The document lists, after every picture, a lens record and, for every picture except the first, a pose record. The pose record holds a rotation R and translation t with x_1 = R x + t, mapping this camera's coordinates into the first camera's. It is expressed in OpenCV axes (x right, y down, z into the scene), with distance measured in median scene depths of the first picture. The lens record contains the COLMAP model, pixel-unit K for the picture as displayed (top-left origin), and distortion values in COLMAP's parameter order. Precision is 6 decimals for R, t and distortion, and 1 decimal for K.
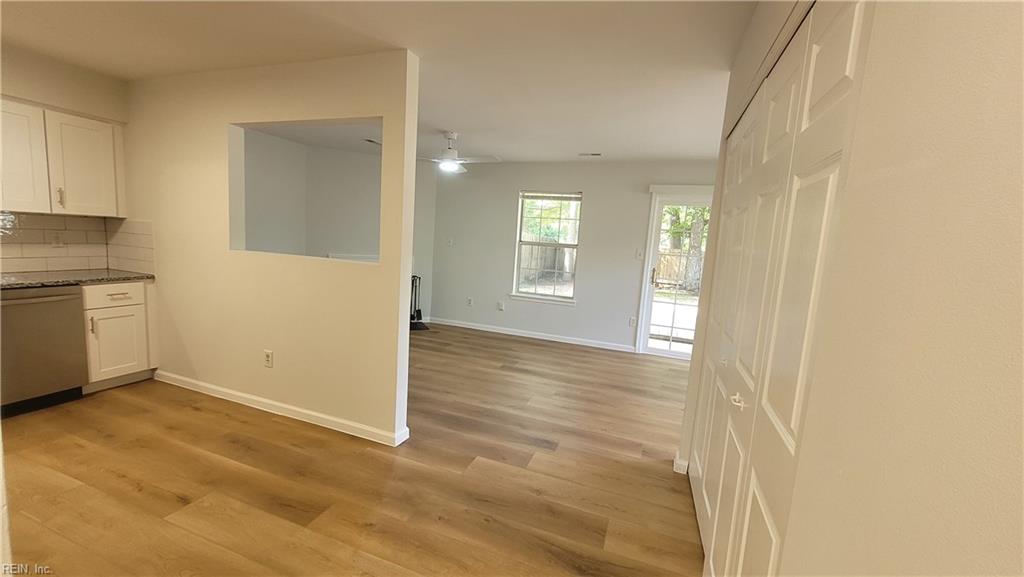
lens RADIAL K [[402.7, 0, 508.2], [0, 402.7, 287.9], [0, 0, 1]] dist [0.002312, -0.000611]
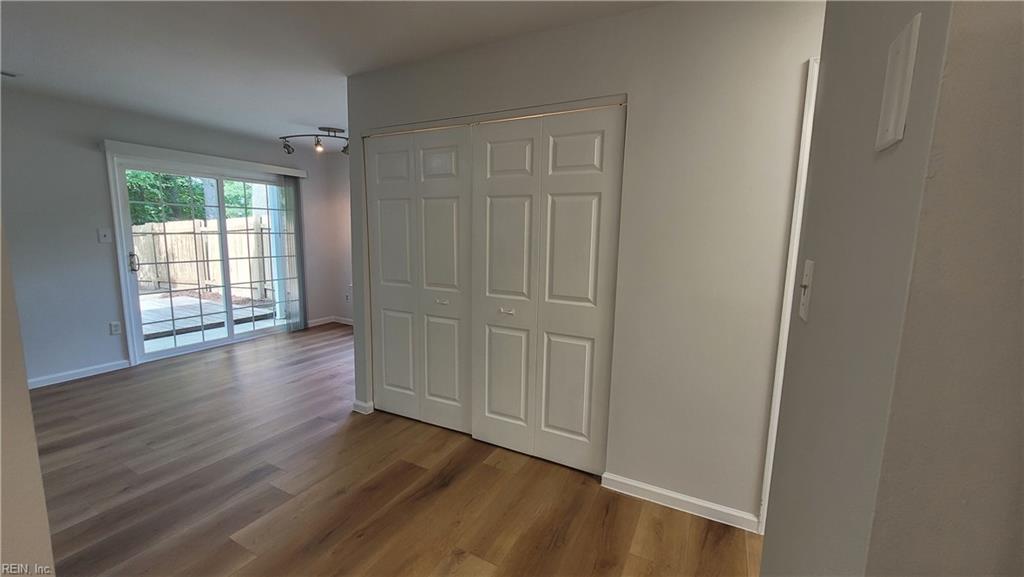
lens RADIAL K [[402.7, 0, 508.7], [0, 402.7, 286.9], [0, 0, 1]] dist [0.002312, -0.000611]
pose [[0.126956, -0.198433, 0.971857, -0.478406], [0.114968, 0.976125, 0.184286, -0.067025], [-0.985223, 0.088337, 0.146739, 0.288214]]
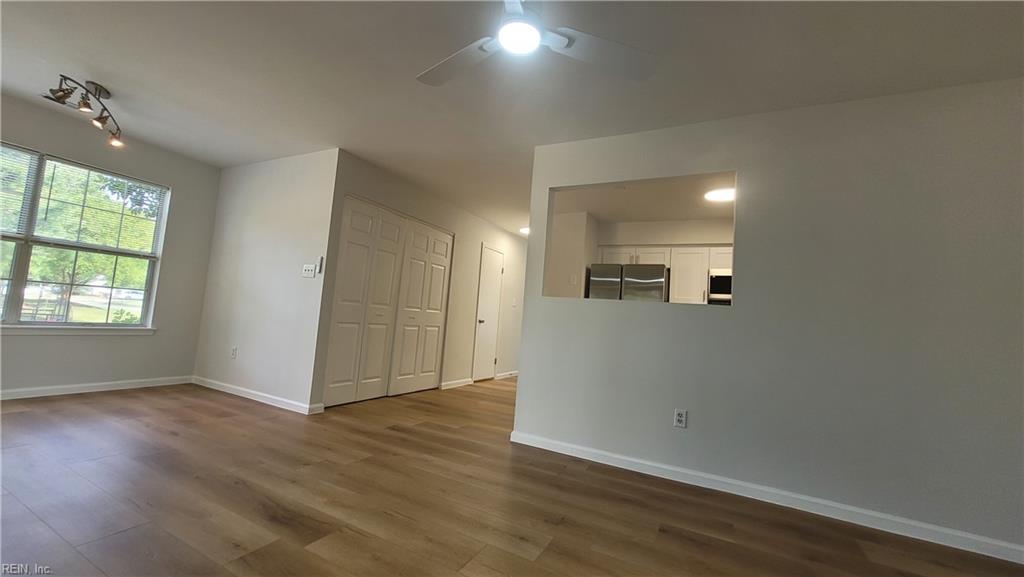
lens RADIAL K [[402.7, 0, 507.4], [0, 402.7, 287.1], [0, 0, 1]] dist [0.002312, -0.000611]
pose [[-0.982223, -0.130909, 0.134537, -0.279295], [-0.125258, 0.990880, 0.049679, -0.106885], [-0.139814, 0.031944, -0.989662, 1.776813]]
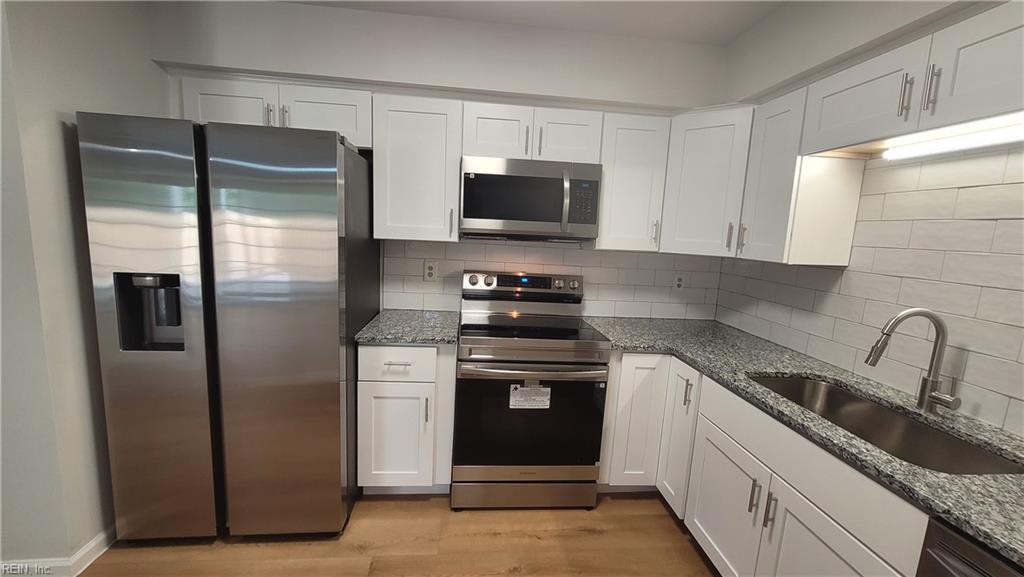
lens RADIAL K [[402.7, 0, 508.8], [0, 402.7, 287.3], [0, 0, 1]] dist [0.002312, -0.000611]
pose [[-0.892944, -0.048262, -0.447574, -0.611046], [-0.163667, 0.961003, 0.222903, -0.150731], [0.419363, 0.272293, -0.866021, 0.782672]]
